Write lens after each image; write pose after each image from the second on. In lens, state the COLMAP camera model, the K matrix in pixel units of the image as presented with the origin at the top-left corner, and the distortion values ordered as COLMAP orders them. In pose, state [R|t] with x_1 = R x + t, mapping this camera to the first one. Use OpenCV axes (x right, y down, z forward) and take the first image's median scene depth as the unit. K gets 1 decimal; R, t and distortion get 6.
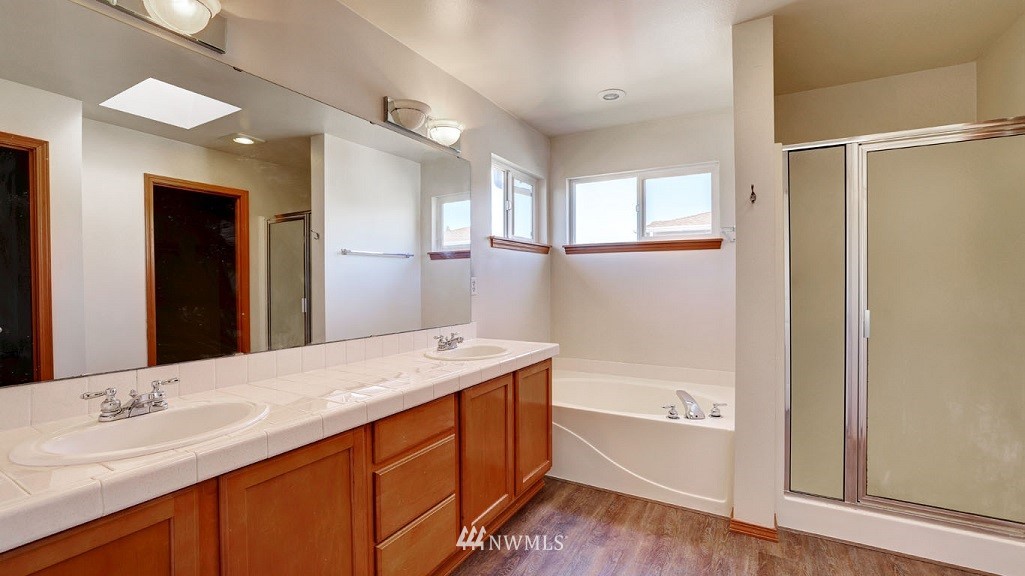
lens RADIAL K [[442.1, 0, 513.3], [0, 442.1, 289.2], [0, 0, 1]] dist [-0.003942, 0.000108]
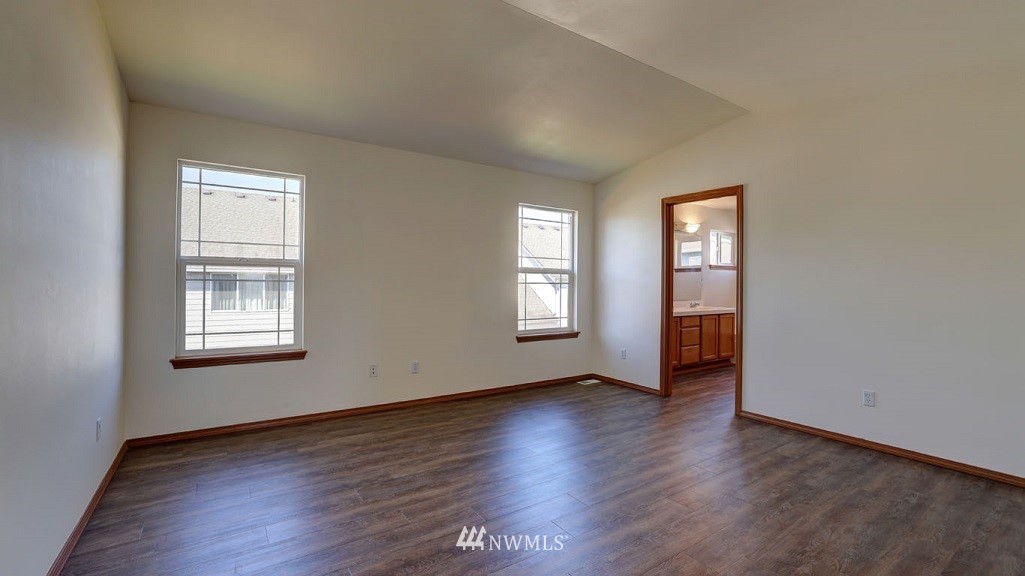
lens RADIAL K [[442.1, 0, 520.4], [0, 442.1, 287.9], [0, 0, 1]] dist [-0.003942, 0.000108]
pose [[0.901480, 0.006517, -0.432772, 0.071305], [-0.008912, 0.999954, -0.003504, 0.027002], [0.432730, 0.007016, 0.901496, -1.932067]]
